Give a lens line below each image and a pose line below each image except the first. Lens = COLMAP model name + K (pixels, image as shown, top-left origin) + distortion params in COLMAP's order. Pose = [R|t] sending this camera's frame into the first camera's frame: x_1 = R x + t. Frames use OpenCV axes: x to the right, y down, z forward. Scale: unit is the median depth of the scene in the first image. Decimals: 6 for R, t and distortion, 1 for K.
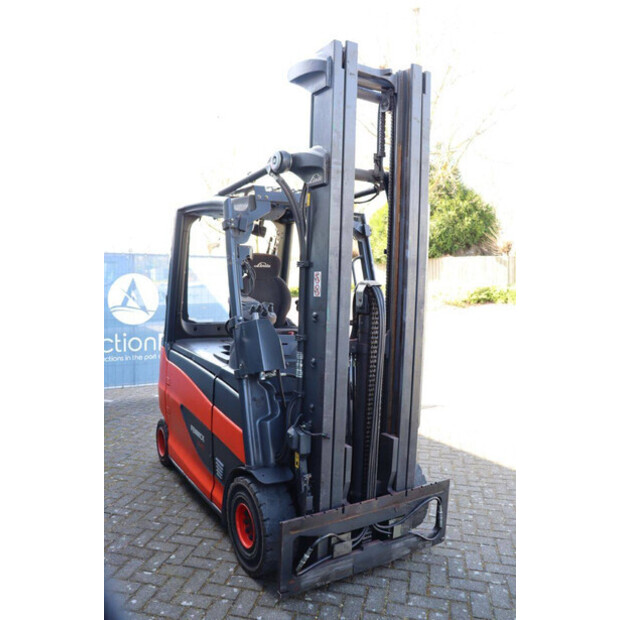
lens RADIAL K [[509.5, 0, 310.0], [0, 509.5, 310.0], [0, 0, 1]] dist [-0.193182, 0.182540]
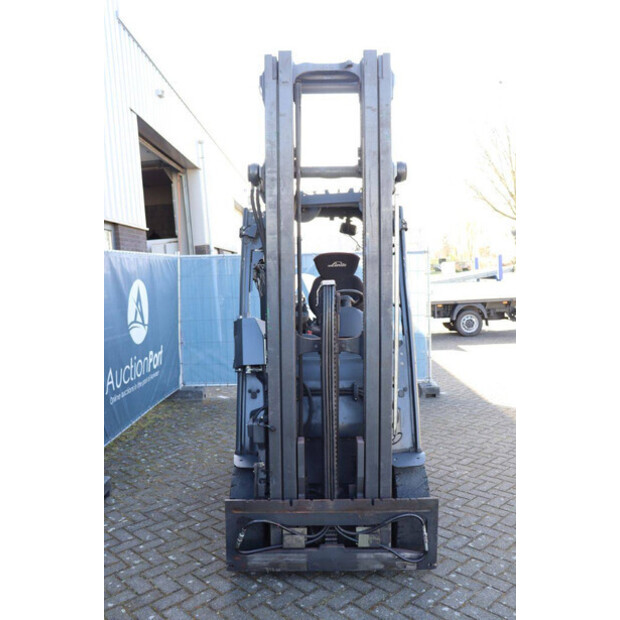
lens RADIAL K [[576.0, 0, 310.0], [0, 576.0, 310.0], [0, 0, 1]] dist [-0.140439, 0.177372]
pose [[0.845137, -0.005821, -0.534518, 0.717764], [0.007613, 0.999970, 0.001147, -0.000761], [0.534495, -0.005038, 0.845156, 0.017561]]
